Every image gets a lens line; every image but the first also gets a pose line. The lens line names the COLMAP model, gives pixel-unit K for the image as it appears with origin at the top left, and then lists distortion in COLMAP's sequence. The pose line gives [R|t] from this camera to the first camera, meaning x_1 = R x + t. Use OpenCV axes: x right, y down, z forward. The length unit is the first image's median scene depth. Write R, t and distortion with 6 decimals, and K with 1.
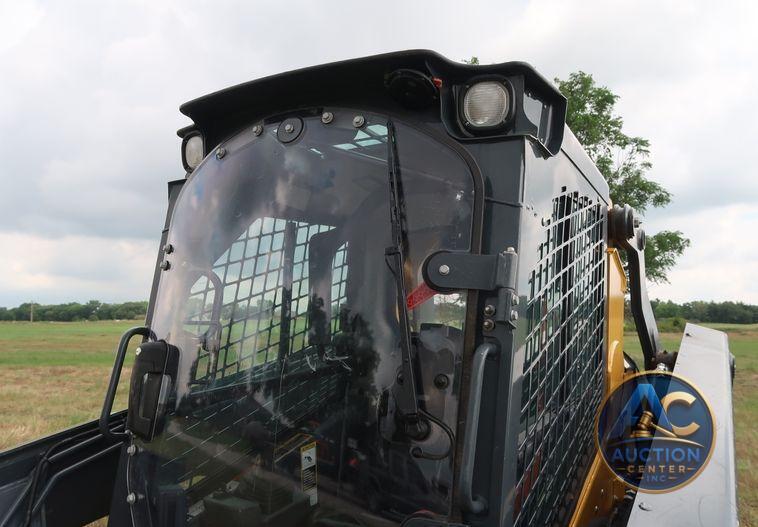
lens RADIAL K [[593.9, 0, 376.2], [0, 593.9, 282.4], [0, 0, 1]] dist [-0.027386, 0.009284]
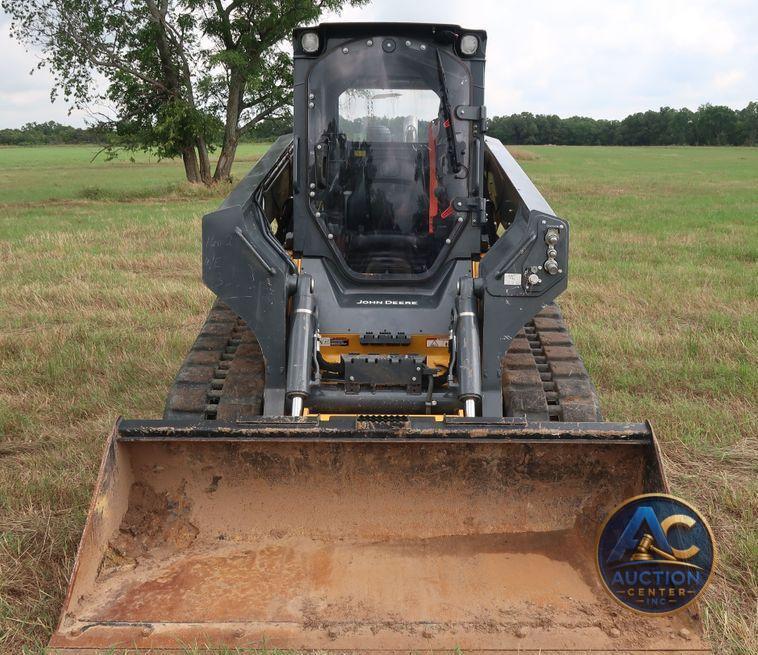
lens RADIAL K [[773.3, 0, 391.8], [0, 773.3, 336.0], [0, 0, 1]] dist [-0.015441, -0.027683]
pose [[0.862839, -0.128570, 0.488855, -1.900407], [-0.027057, 0.953977, 0.298655, -0.085030], [-0.504755, -0.270918, 0.819650, -1.914948]]
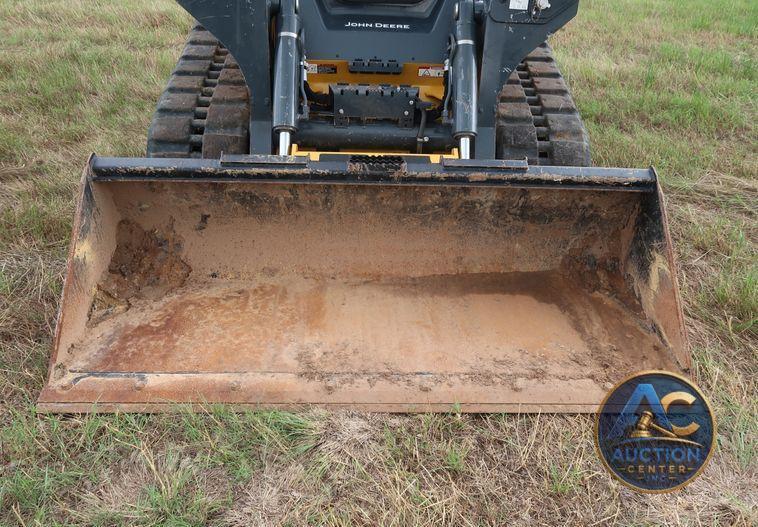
lens RADIAL K [[599.8, 0, 379.5], [0, 599.8, 280.5], [0, 0, 1]] dist [-0.022908, -0.004115]
pose [[0.849111, -0.286180, 0.443972, -1.622935], [-0.056545, 0.786439, 0.615075, 0.099580], [-0.525179, -0.547371, 0.651592, -1.262130]]
